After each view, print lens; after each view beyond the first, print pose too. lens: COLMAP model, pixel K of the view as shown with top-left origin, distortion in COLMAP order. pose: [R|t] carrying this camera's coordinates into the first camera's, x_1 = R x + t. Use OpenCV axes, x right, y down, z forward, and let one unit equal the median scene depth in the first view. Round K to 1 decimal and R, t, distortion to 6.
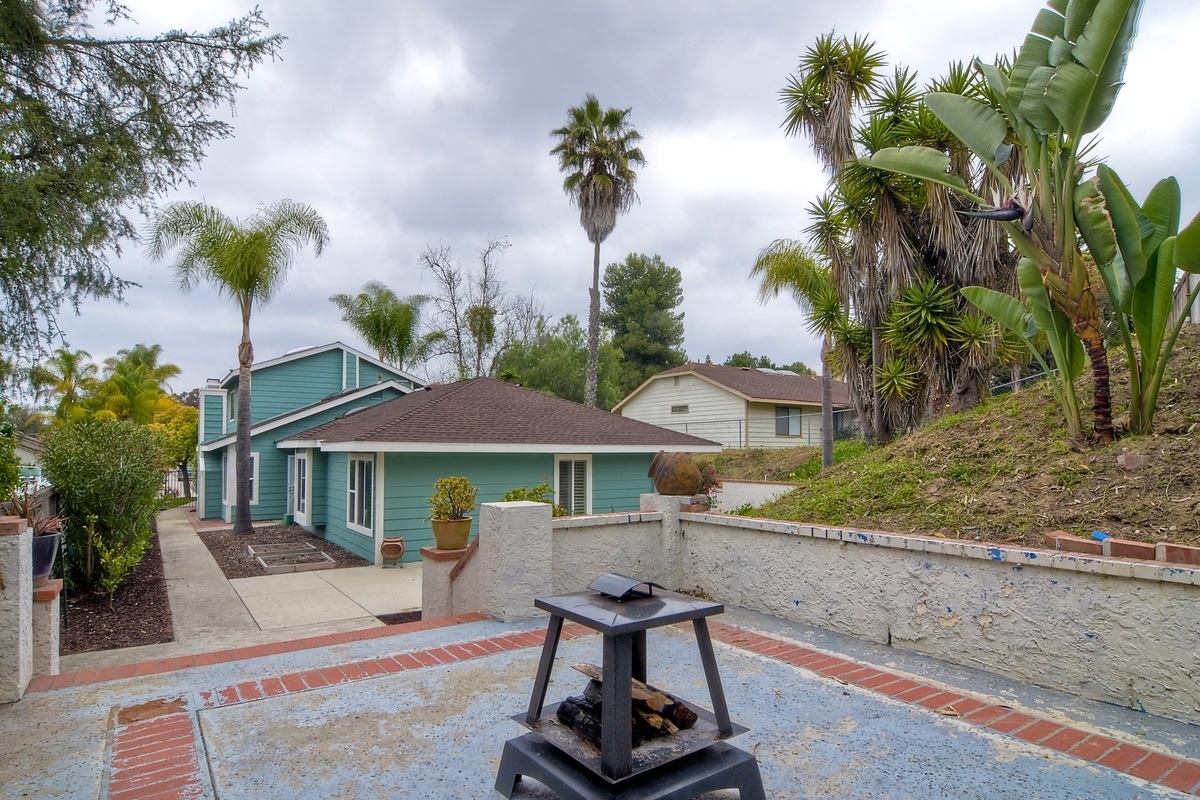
lens RADIAL K [[658.1, 0, 600.0], [0, 658.1, 400.0], [0, 0, 1]] dist [-0.025588, -0.000425]
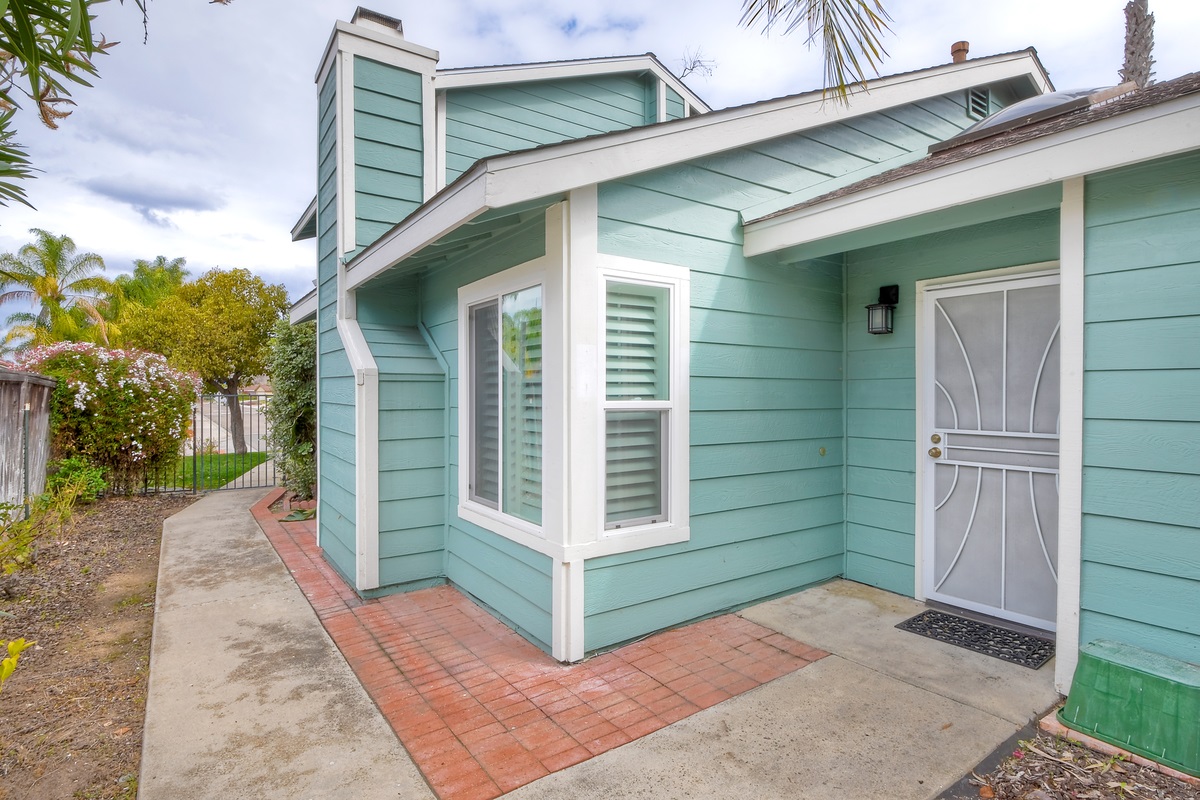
lens RADIAL K [[608.1, 0, 600.0], [0, 608.1, 400.0], [0, 0, 1]] dist [0.001273, 0.000241]
pose [[0.999962, 0.007995, -0.003615, -0.531324], [-0.007645, 0.996074, 0.088190, 0.100585], [0.004306, -0.088159, 0.996097, 0.797630]]
